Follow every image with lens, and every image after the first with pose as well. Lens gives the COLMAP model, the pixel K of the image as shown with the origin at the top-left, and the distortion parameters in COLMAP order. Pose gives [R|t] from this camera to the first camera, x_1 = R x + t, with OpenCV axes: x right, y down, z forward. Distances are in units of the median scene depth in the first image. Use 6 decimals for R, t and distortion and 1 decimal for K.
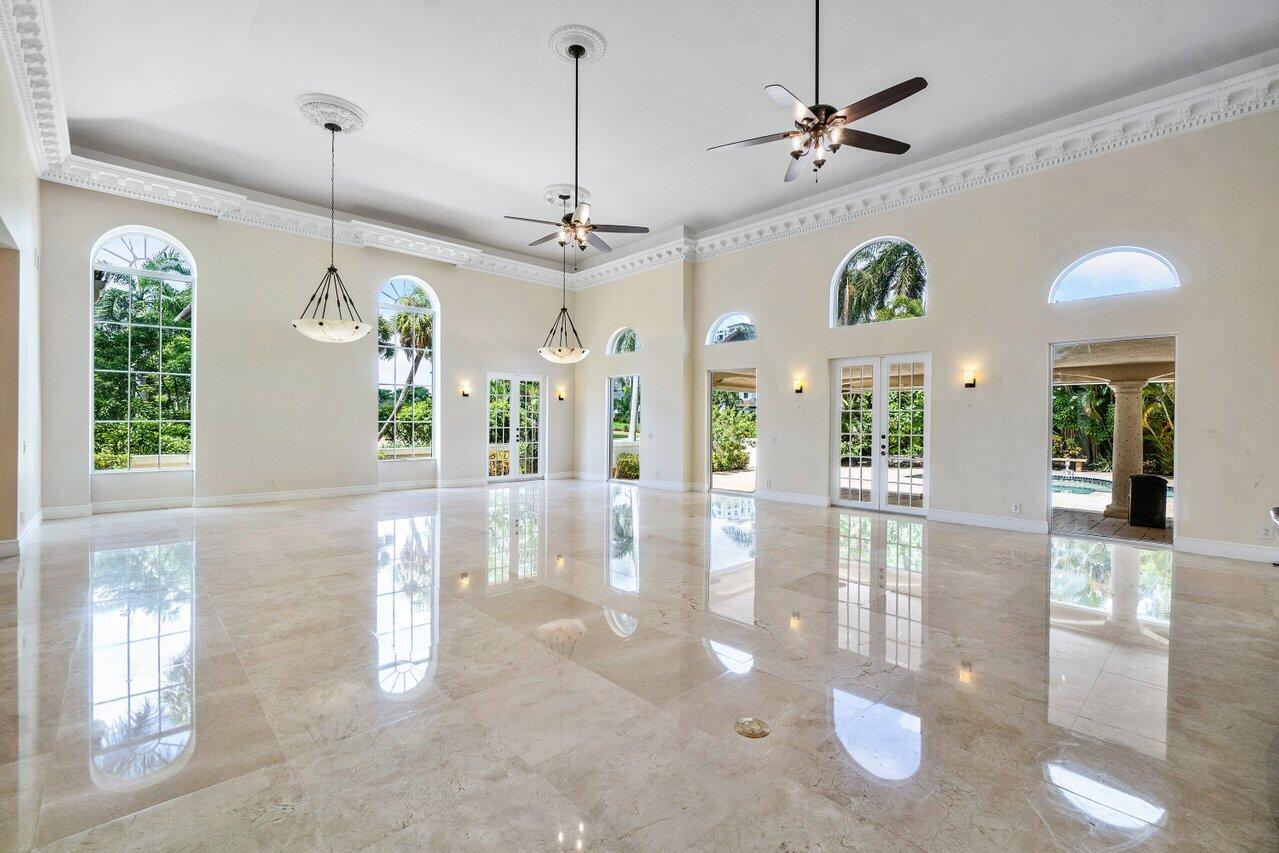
lens RADIAL K [[562.1, 0, 636.7], [0, 562.1, 424.2], [0, 0, 1]] dist [-0.000988, 0.000067]
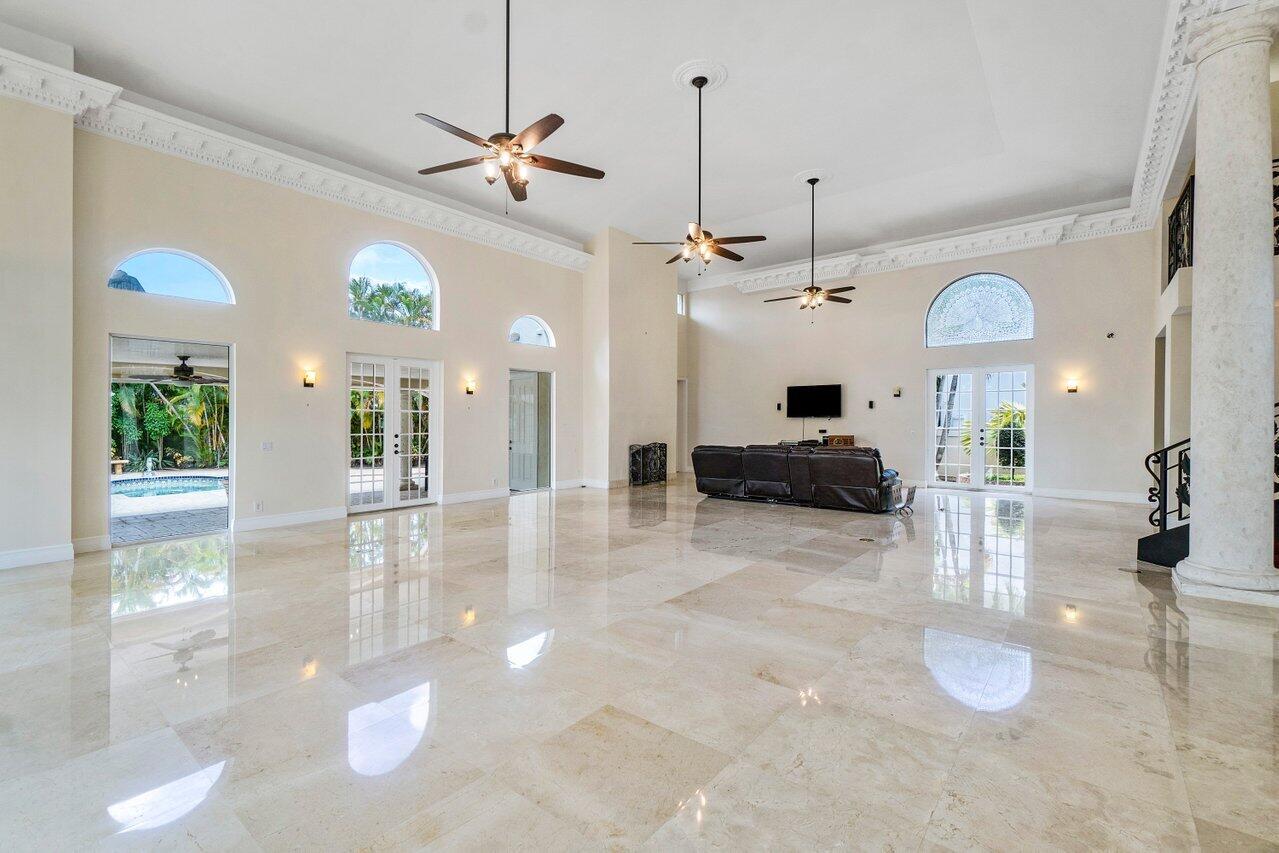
lens RADIAL K [[562.1, 0, 636.7], [0, 562.1, 424.2], [0, 0, 1]] dist [-0.000988, 0.000067]
pose [[-0.133210, -0.010570, 0.991031, -0.621591], [0.006001, 0.999916, 0.011472, -0.007972], [-0.991070, 0.007475, -0.133136, 0.683131]]
